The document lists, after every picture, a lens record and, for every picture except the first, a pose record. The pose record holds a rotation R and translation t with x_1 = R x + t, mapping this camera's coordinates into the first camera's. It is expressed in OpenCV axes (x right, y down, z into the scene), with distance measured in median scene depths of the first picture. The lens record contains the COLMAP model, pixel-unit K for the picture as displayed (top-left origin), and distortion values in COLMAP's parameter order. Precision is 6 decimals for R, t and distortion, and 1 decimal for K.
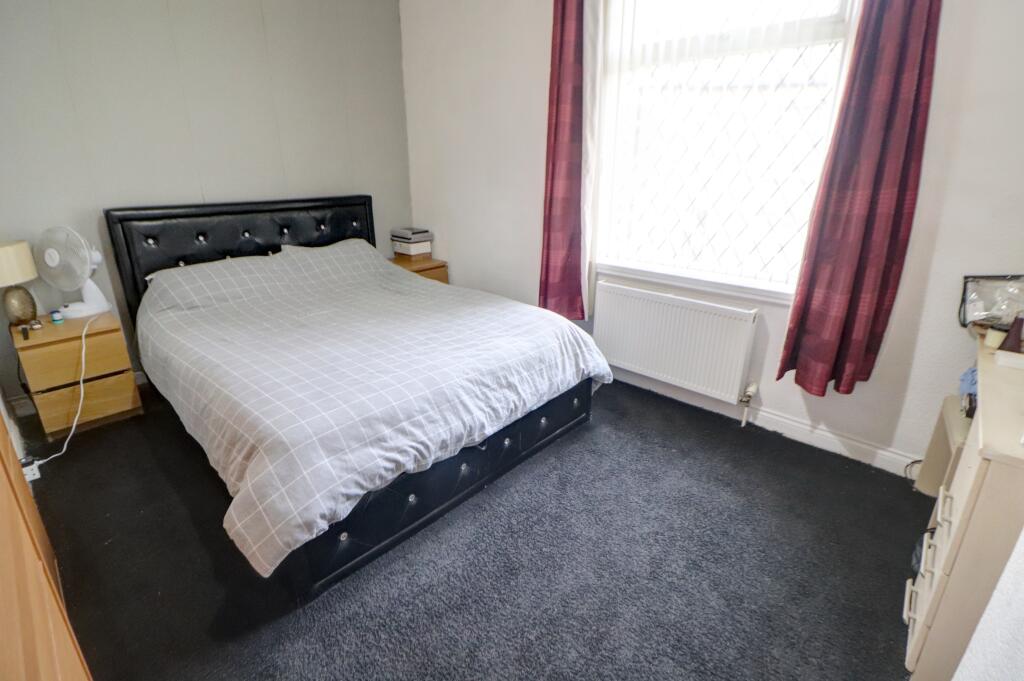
lens RADIAL K [[483.7, 0, 515.4], [0, 483.7, 308.5], [0, 0, 1]] dist [-0.003873, -0.000669]
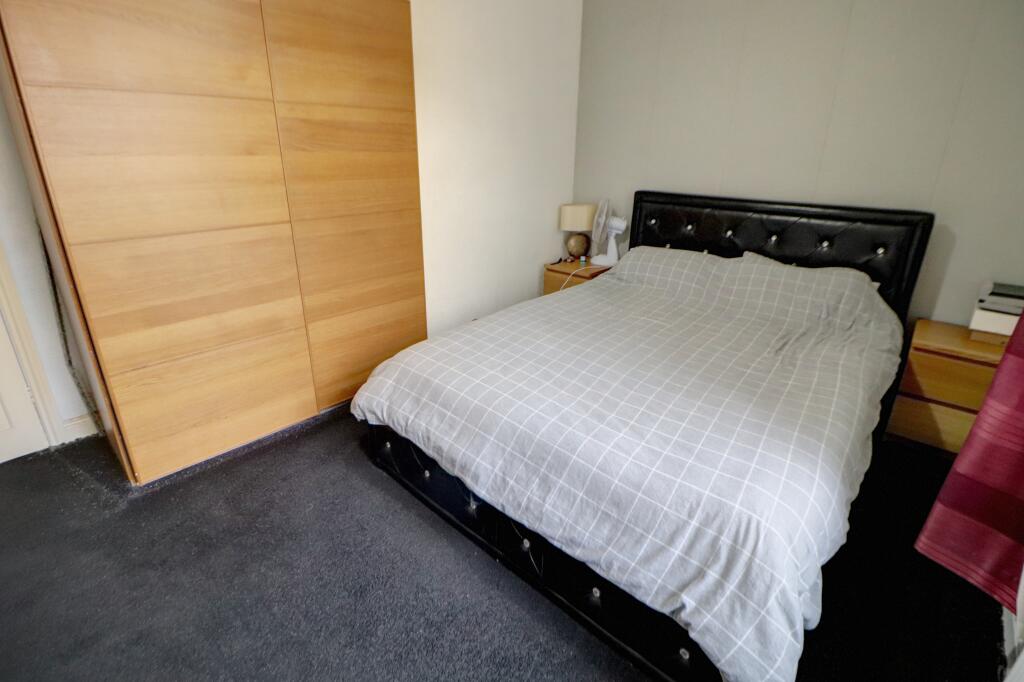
lens RADIAL K [[484.1, 0, 511.5], [0, 484.1, 328.5], [0, 0, 1]] dist [-0.003820, -0.000527]
pose [[0.006616, 0.337935, -0.941146, 0.458889], [-0.317910, 0.893048, 0.318430, -0.189906], [0.948098, 0.297093, 0.113341, 0.698688]]
